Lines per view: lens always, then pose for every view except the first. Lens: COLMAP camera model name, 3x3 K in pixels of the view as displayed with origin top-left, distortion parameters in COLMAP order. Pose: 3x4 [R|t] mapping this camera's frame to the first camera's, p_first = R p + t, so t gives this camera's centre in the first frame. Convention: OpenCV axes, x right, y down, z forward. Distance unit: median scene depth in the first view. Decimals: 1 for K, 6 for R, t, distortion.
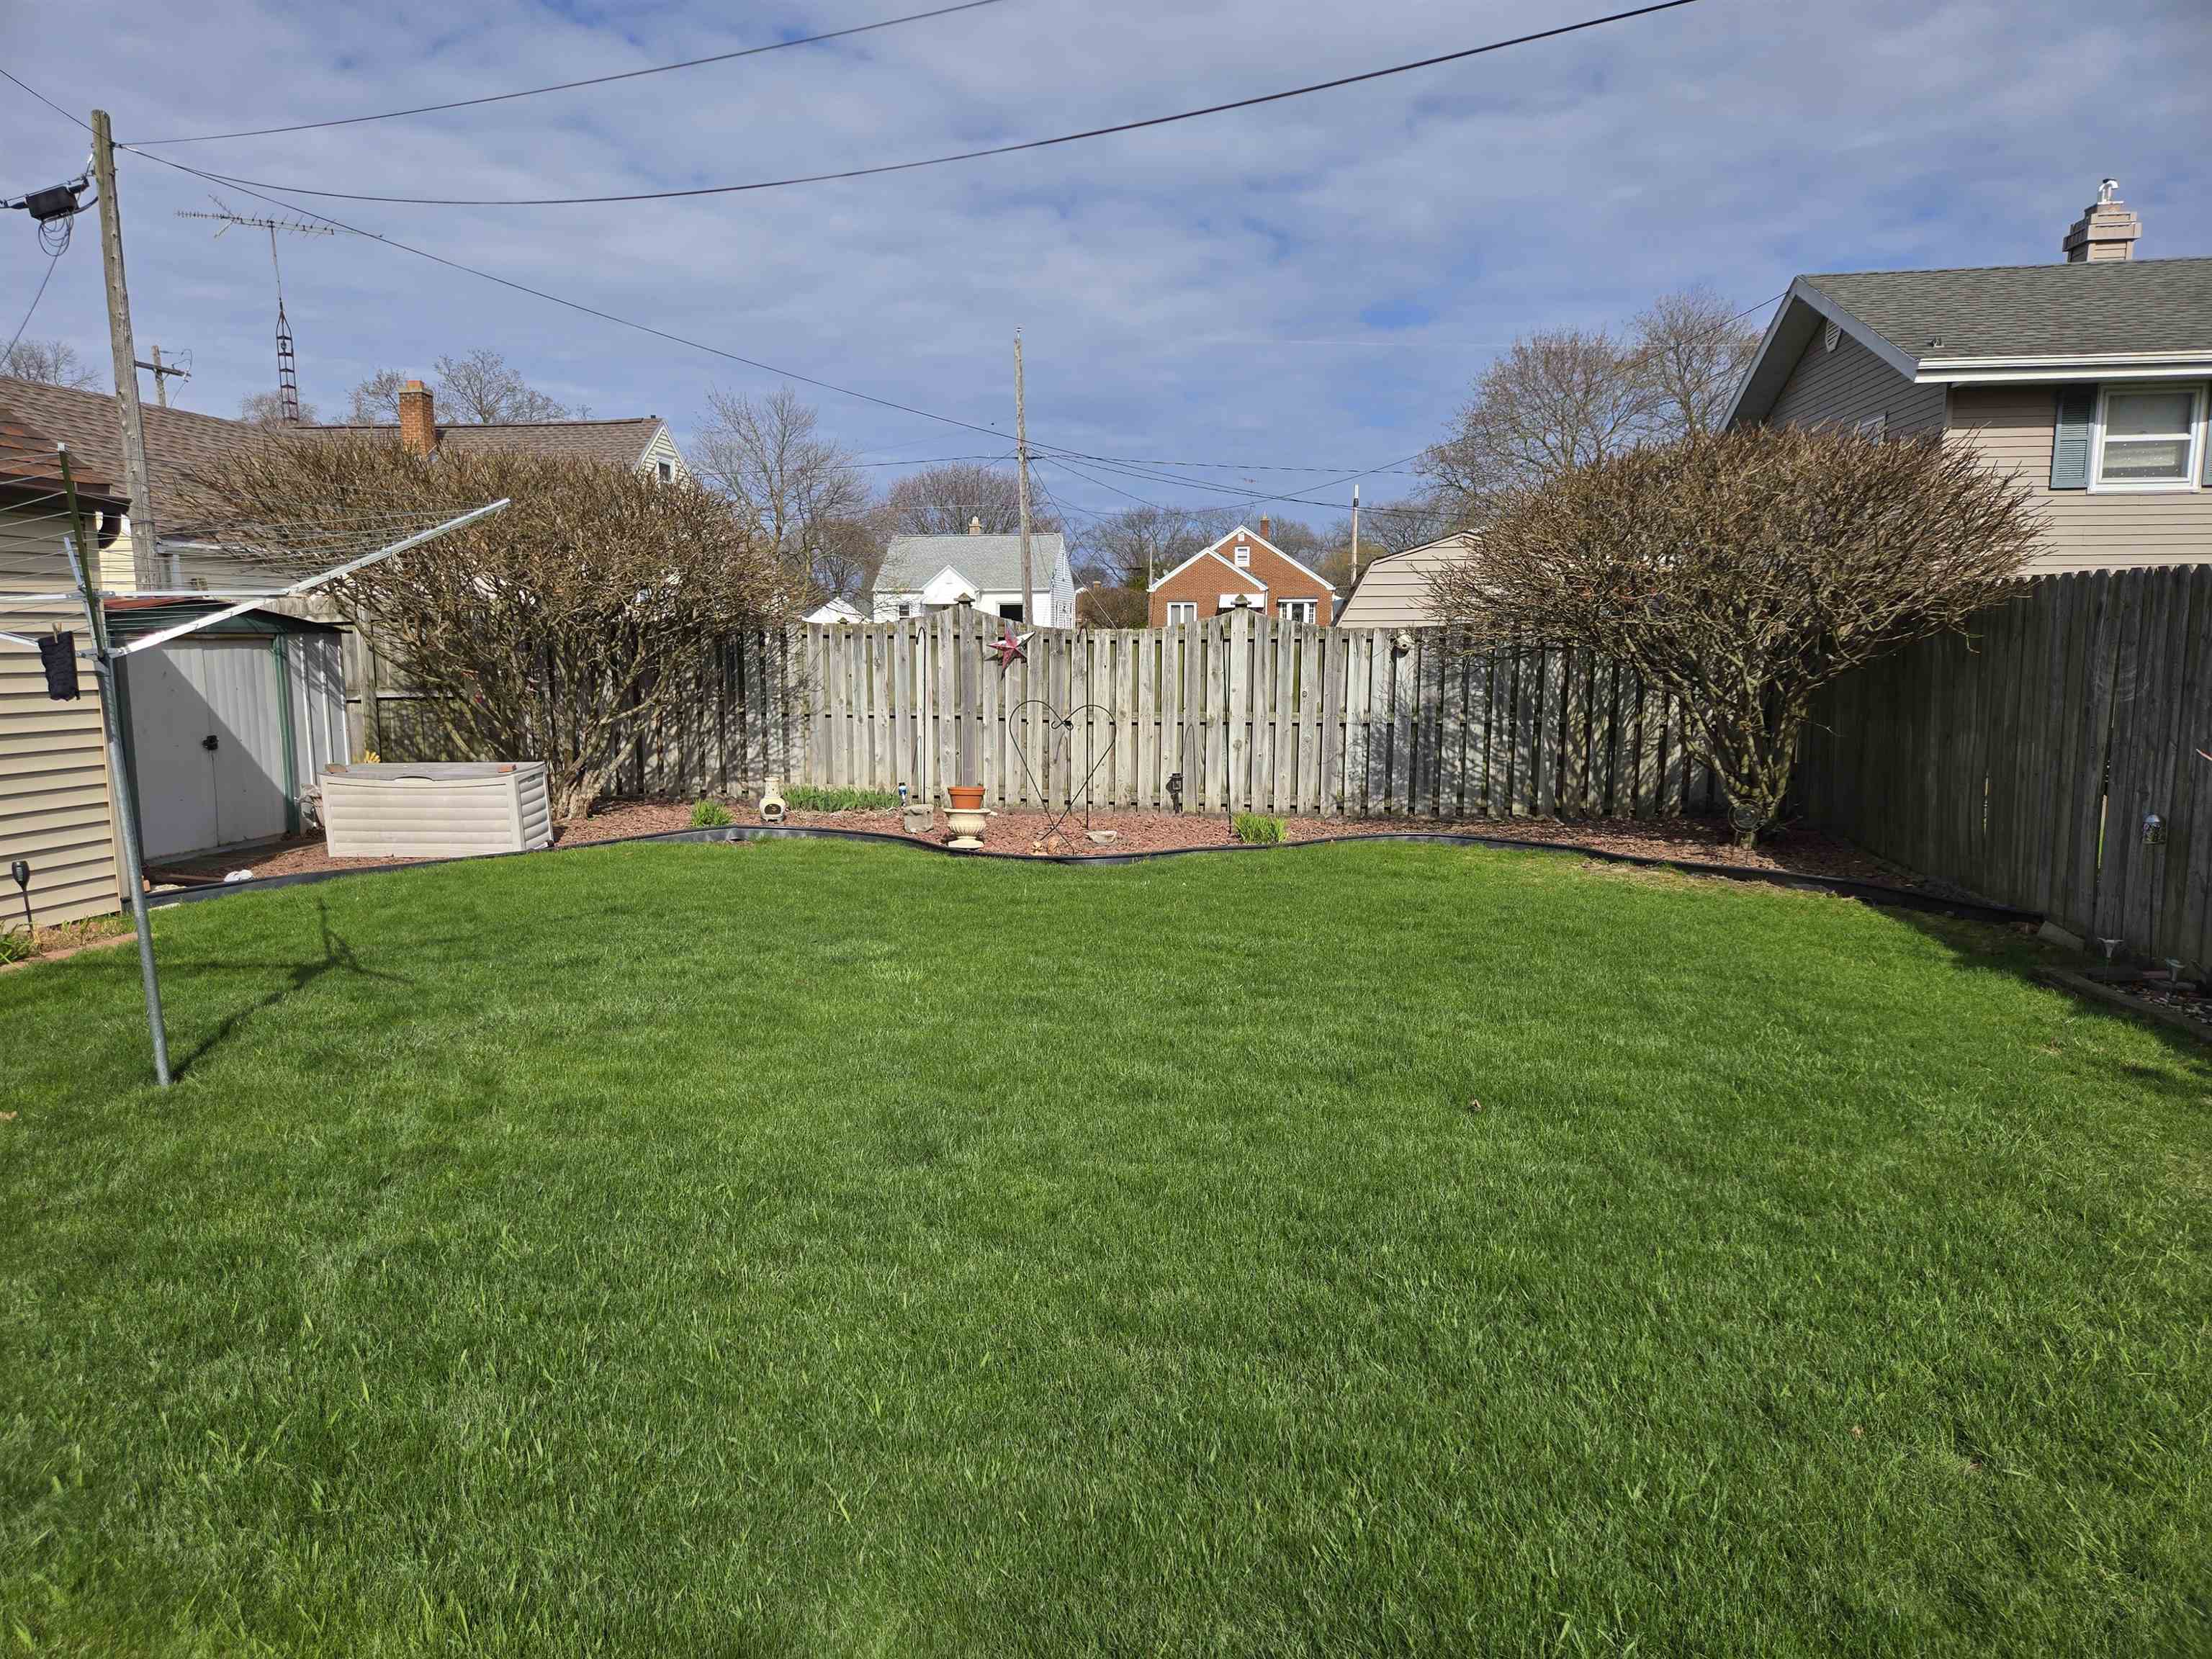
lens RADIAL K [[1469.0, 0, 1082.3], [0, 1469.0, 855.8], [0, 0, 1]] dist [0.079601, -0.062275]
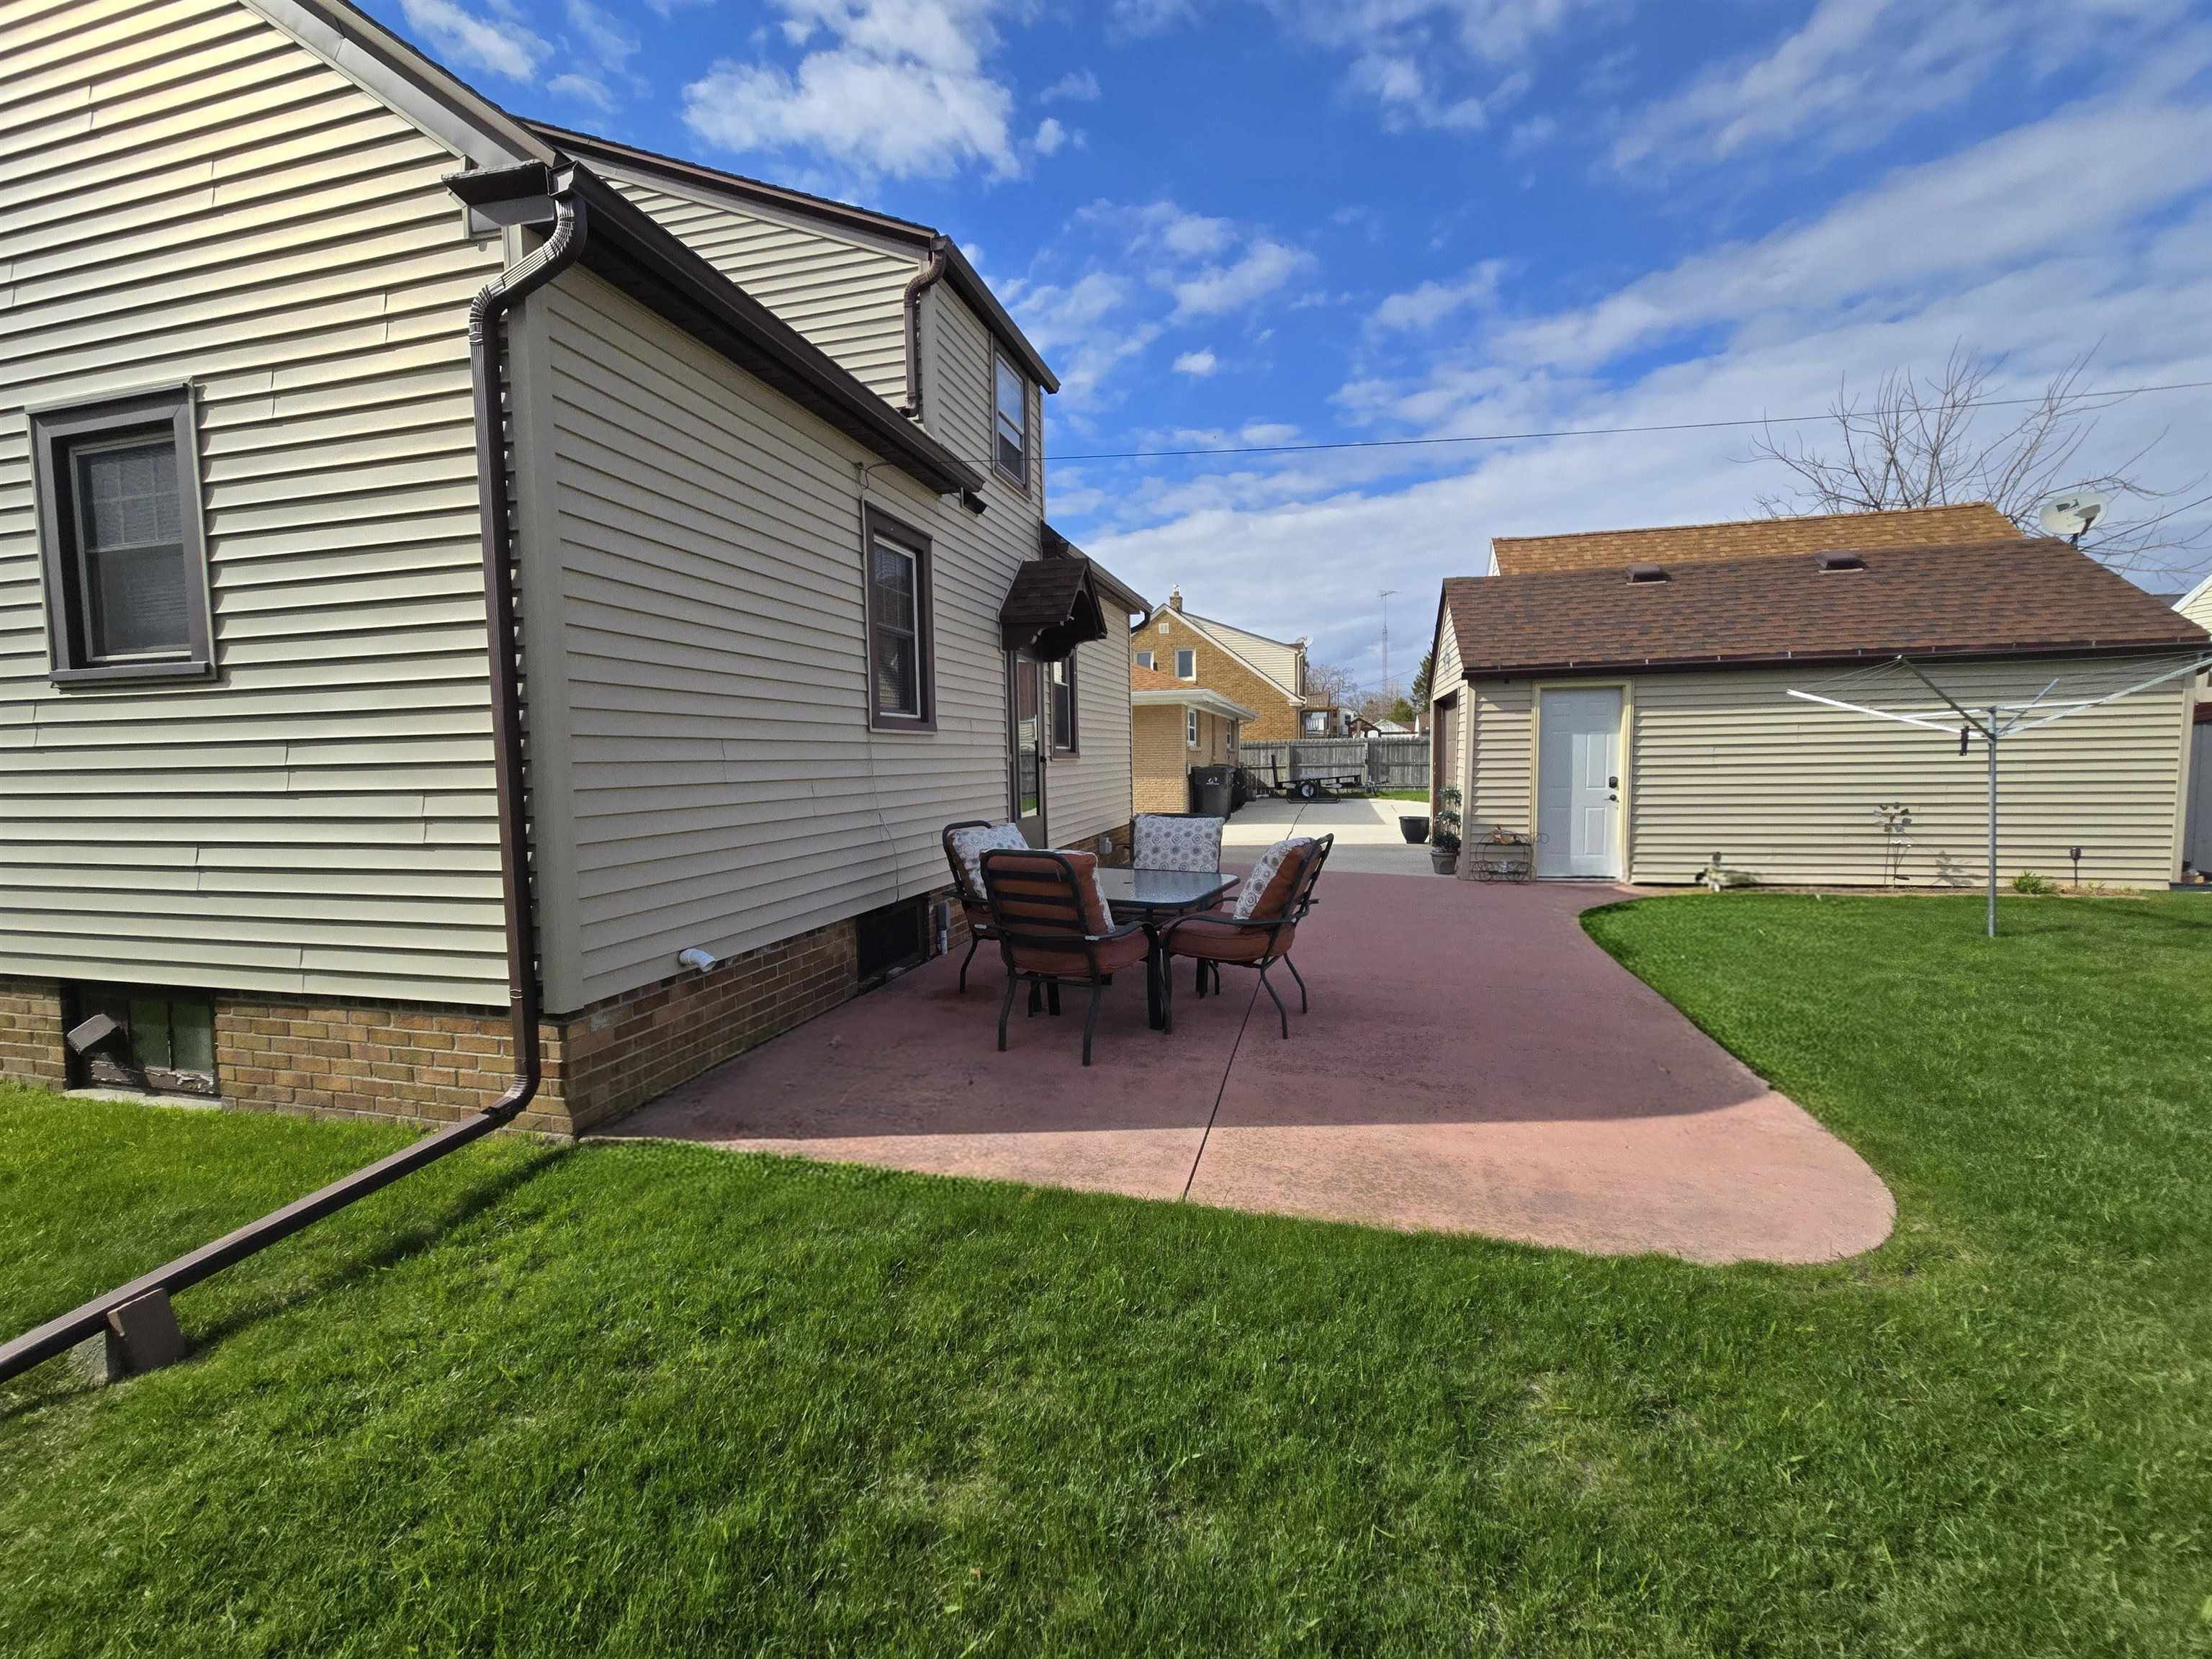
lens RADIAL K [[902.2, 0, 1106.2], [0, 902.2, 816.8], [0, 0, 1]] dist [0.001925, 0.000223]
pose [[-0.102651, 0.070091, -0.992245, 0.334501], [-0.126232, 0.988532, 0.082888, 0.015300], [0.986675, 0.133761, -0.092626, -0.059182]]
